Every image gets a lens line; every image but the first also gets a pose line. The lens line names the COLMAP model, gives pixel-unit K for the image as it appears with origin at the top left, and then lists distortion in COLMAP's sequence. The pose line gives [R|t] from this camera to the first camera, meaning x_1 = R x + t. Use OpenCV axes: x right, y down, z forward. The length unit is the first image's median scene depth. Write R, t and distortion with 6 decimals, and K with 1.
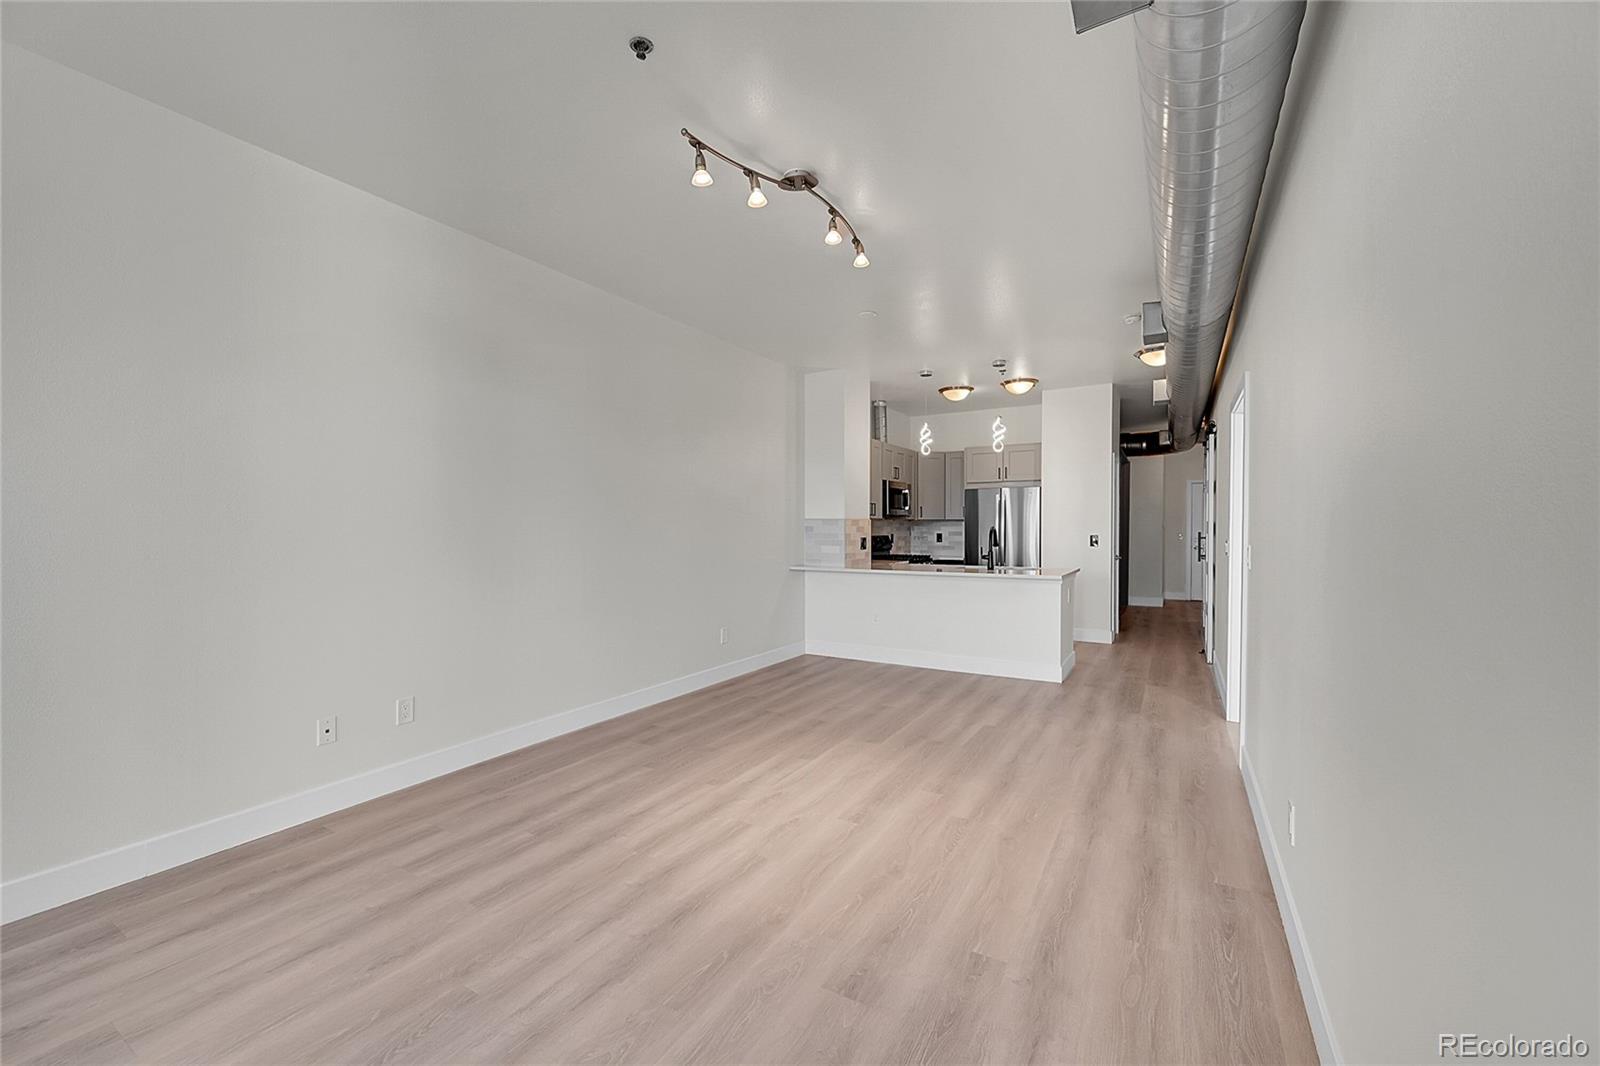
lens RADIAL K [[625.3, 0, 807.7], [0, 625.3, 535.9], [0, 0, 1]] dist [-0.003395, 0.000128]
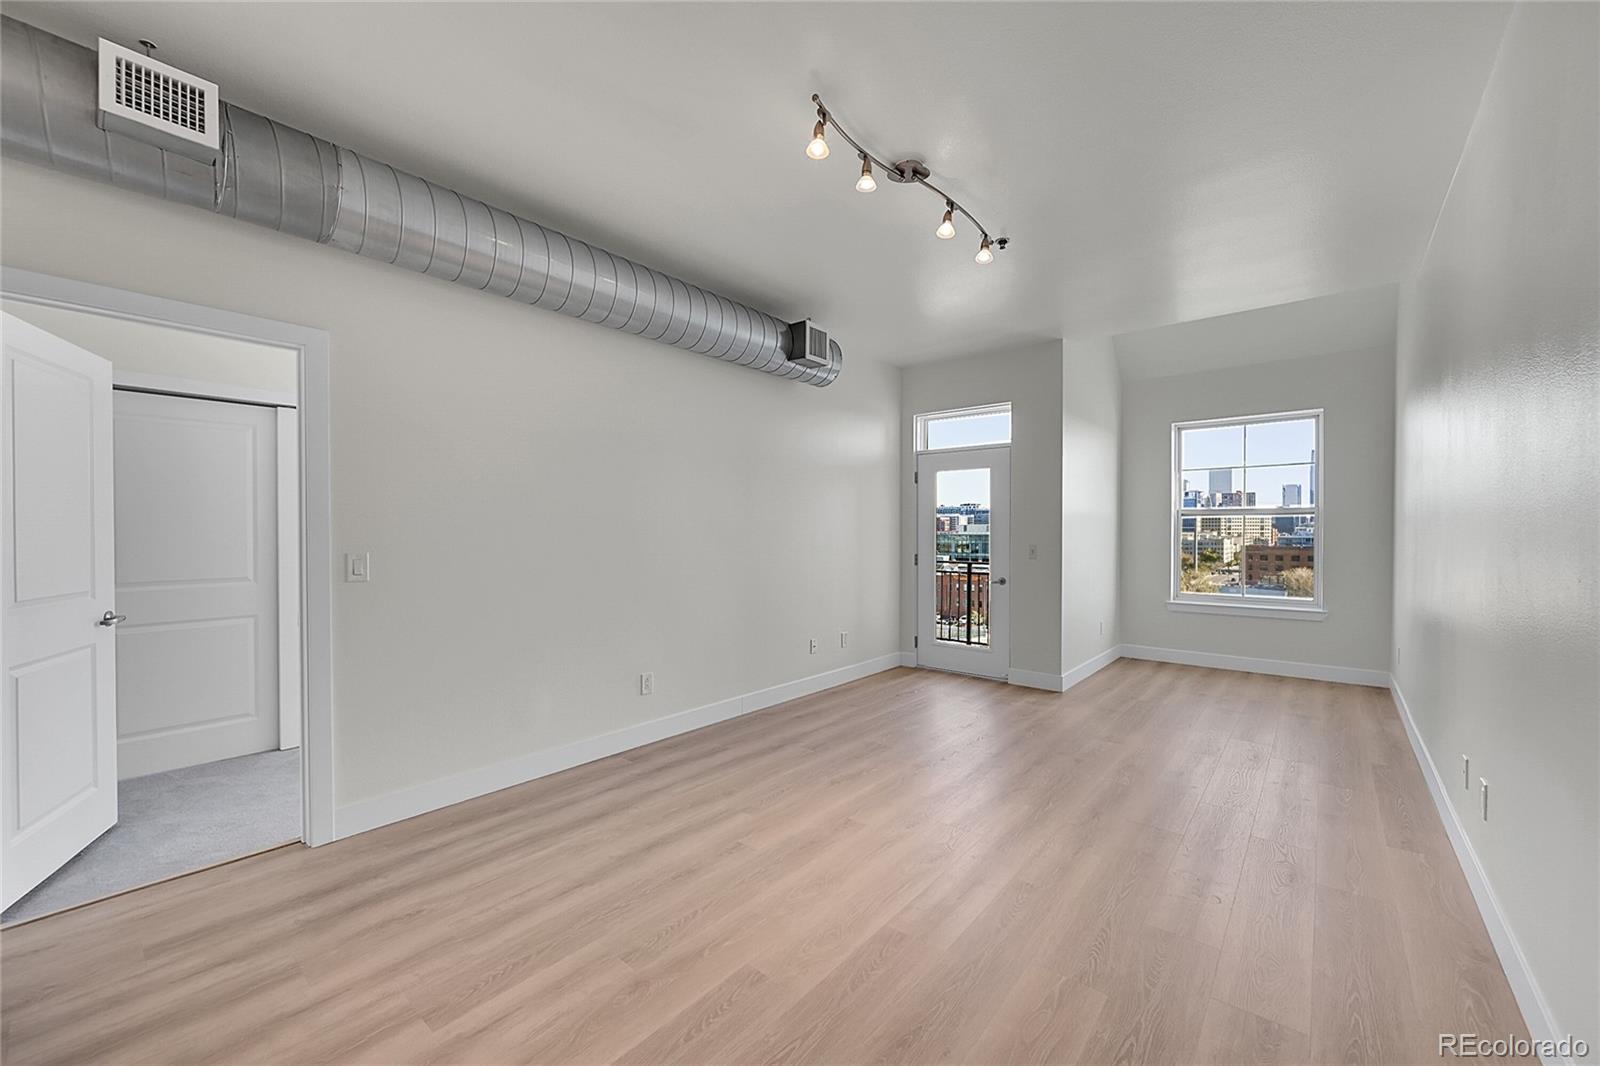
lens RADIAL K [[625.3, 0, 814.6], [0, 625.3, 532.7], [0, 0, 1]] dist [-0.003395, 0.000128]
pose [[-0.988483, 0.000223, 0.151329, -0.017720], [0.002987, 0.999833, 0.018036, -0.024896], [-0.151300, 0.018281, -0.988319, 1.704898]]
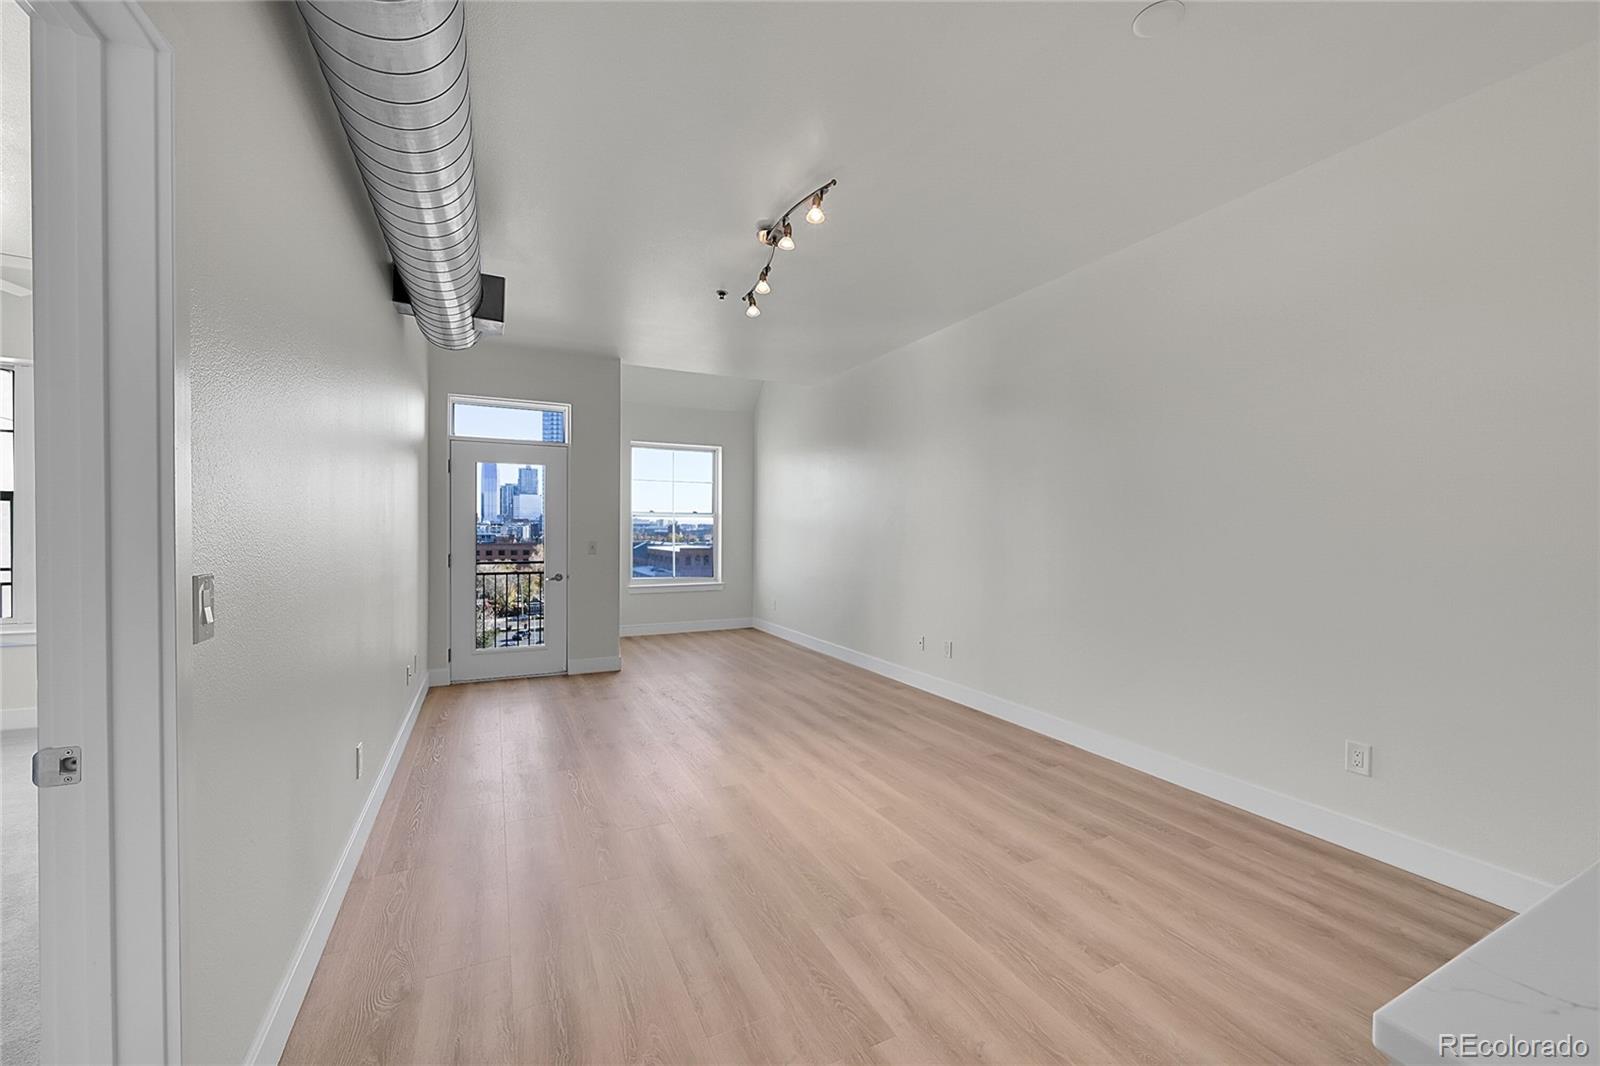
lens RADIAL K [[625.3, 0, 802.0], [0, 625.3, 523.6], [0, 0, 1]] dist [-0.003395, 0.000128]
pose [[-0.543593, -0.011177, -0.839275, 0.816587], [-0.017944, 0.999838, -0.001692, -0.019617], [0.839157, 0.014140, -0.543705, 1.466264]]
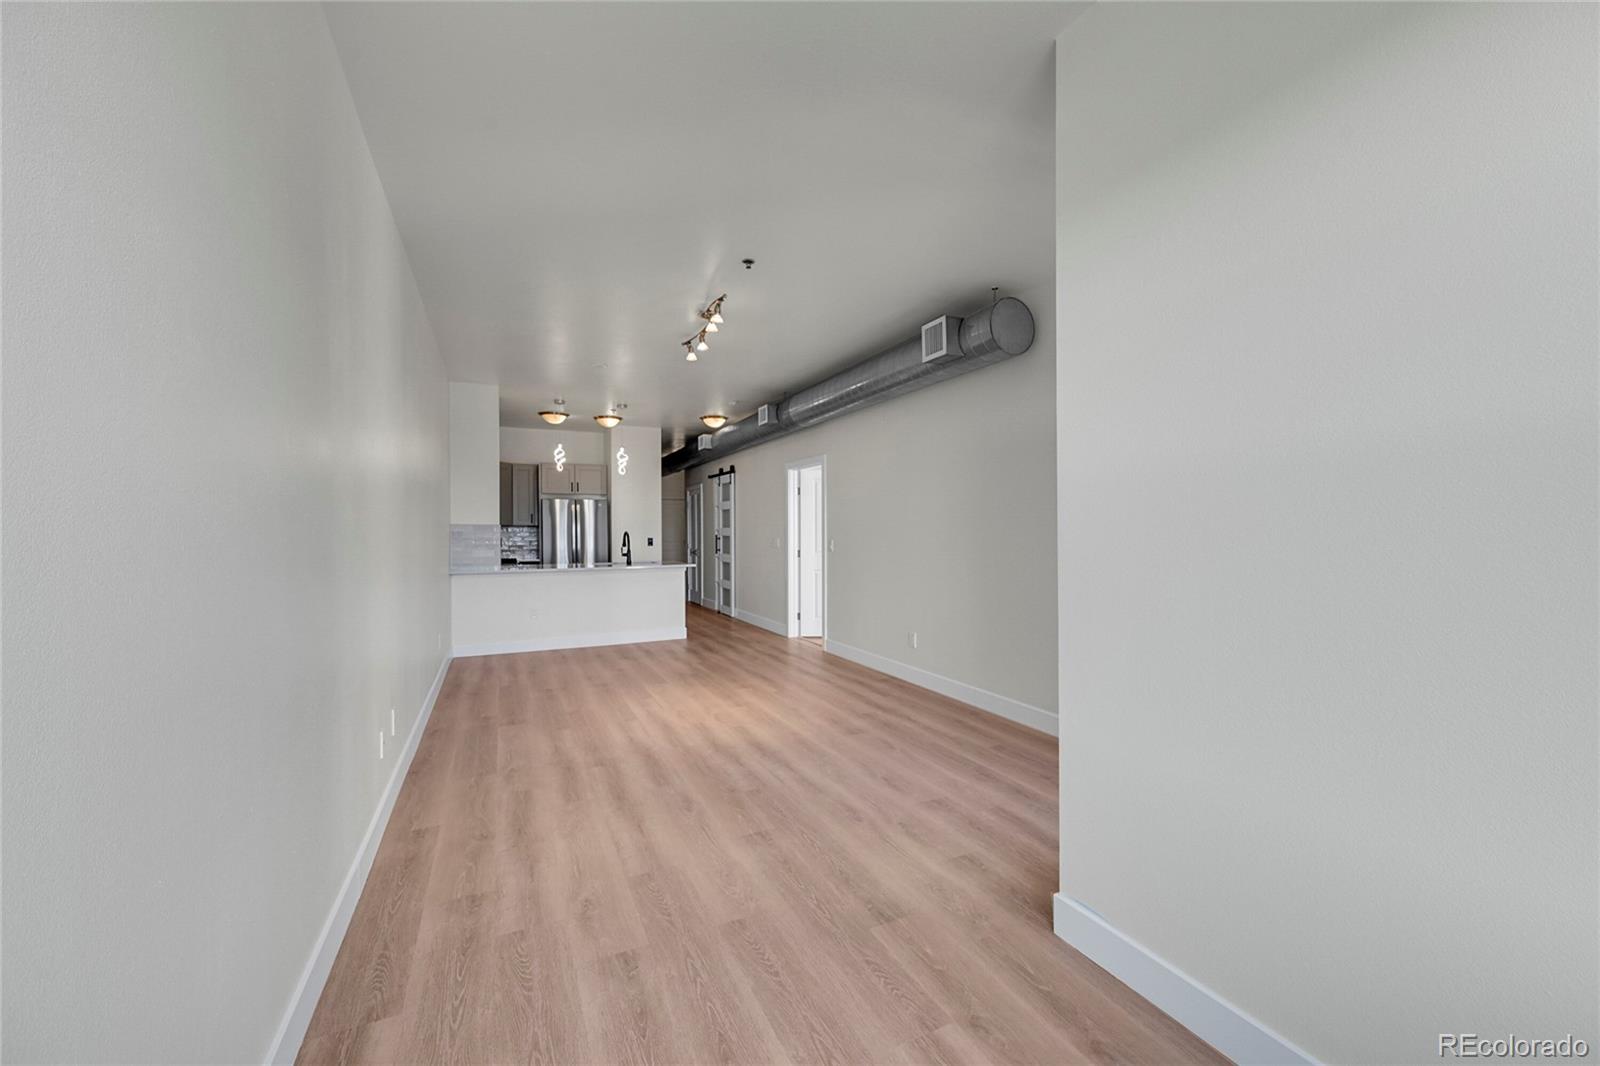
lens RADIAL K [[628.4, 0, 806.2], [0, 628.4, 533.5], [0, 0, 1]] dist [0.000721, -0.000329]
pose [[0.552680, -0.003946, 0.833384, -1.053717], [0.015370, 0.999867, -0.005458, 0.003566], [-0.833252, 0.015826, 0.552667, -0.076247]]
